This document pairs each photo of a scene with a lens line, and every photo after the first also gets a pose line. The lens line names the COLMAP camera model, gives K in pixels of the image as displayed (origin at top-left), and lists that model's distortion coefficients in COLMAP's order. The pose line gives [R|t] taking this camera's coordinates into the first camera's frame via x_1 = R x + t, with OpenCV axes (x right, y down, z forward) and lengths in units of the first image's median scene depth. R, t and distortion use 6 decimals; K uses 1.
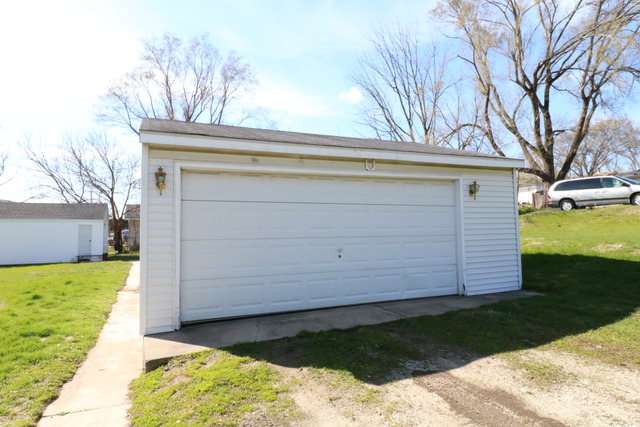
lens RADIAL K [[386.6, 0, 319.5], [0, 386.6, 208.3], [0, 0, 1]] dist [0.003710, -0.005442]
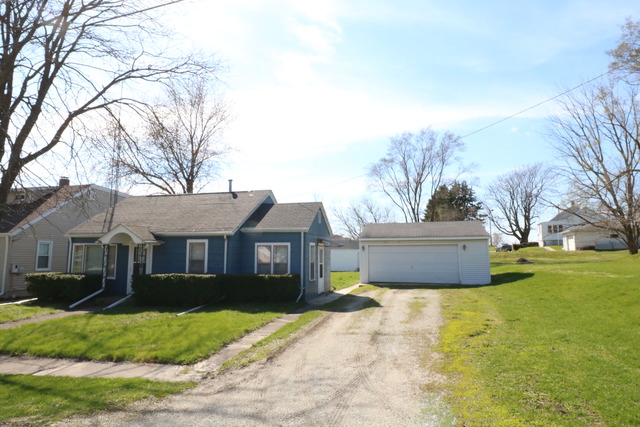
lens RADIAL K [[386.6, 0, 318.7], [0, 386.6, 212.2], [0, 0, 1]] dist [0.003710, -0.005442]
pose [[0.776250, -0.050083, -0.628433, 0.376425], [0.023960, 0.998463, -0.049976, -0.052791], [0.629970, 0.023737, 0.776257, -0.521147]]
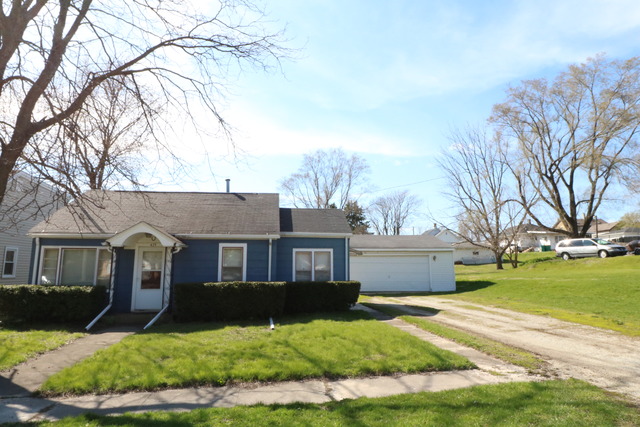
lens RADIAL K [[386.6, 0, 319.8], [0, 386.6, 212.4], [0, 0, 1]] dist [0.003710, -0.005442]
pose [[0.954015, -0.030105, -0.298243, 0.125720], [0.003985, 0.996130, -0.087804, -0.040669], [0.299732, 0.082578, 0.950443, -0.633579]]
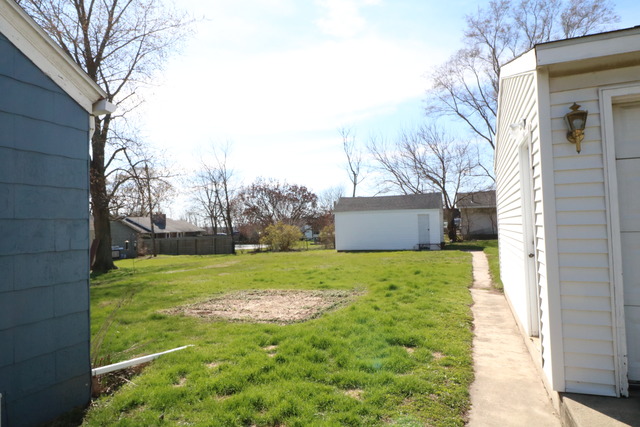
lens RADIAL K [[386.6, 0, 317.7], [0, 386.6, 215.7], [0, 0, 1]] dist [0.003710, -0.005442]
pose [[0.699201, -0.021715, -0.714595, -0.050959], [0.056234, 0.998112, 0.024692, 0.004291], [0.712710, -0.057449, 0.699102, 0.060206]]
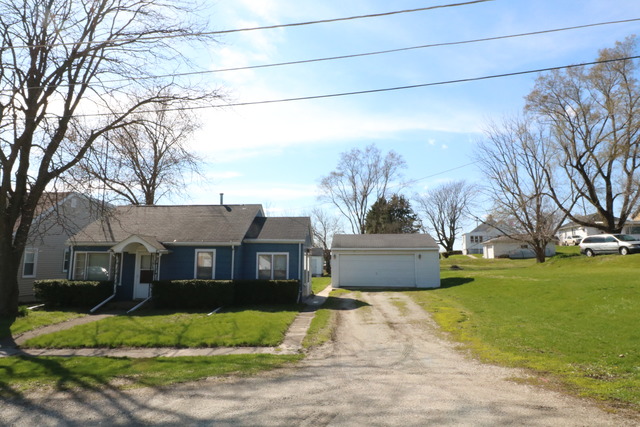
lens RADIAL K [[386.6, 0, 320.2], [0, 386.6, 212.1], [0, 0, 1]] dist [0.003710, -0.005442]
pose [[0.876995, -0.038194, -0.478979, 0.349930], [0.009452, 0.998014, -0.062277, -0.064883], [0.480406, 0.050089, 0.875615, -0.664034]]
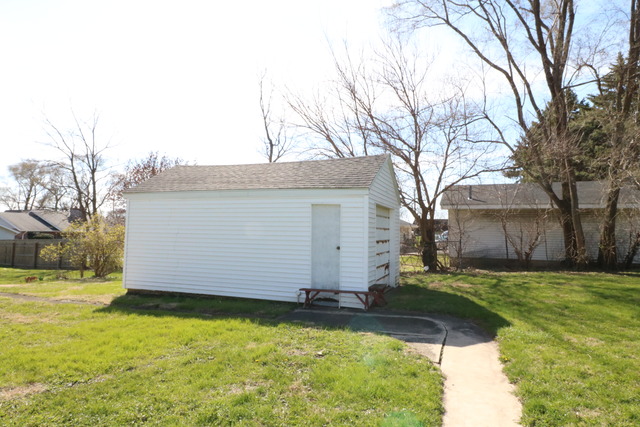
lens RADIAL K [[386.6, 0, 315.9], [0, 386.6, 211.1], [0, 0, 1]] dist [0.003710, -0.005442]
pose [[0.695295, -0.014656, -0.718575, -0.268466], [0.014990, 0.999870, -0.005890, 0.039750], [0.718568, -0.006676, 0.695425, 0.567360]]
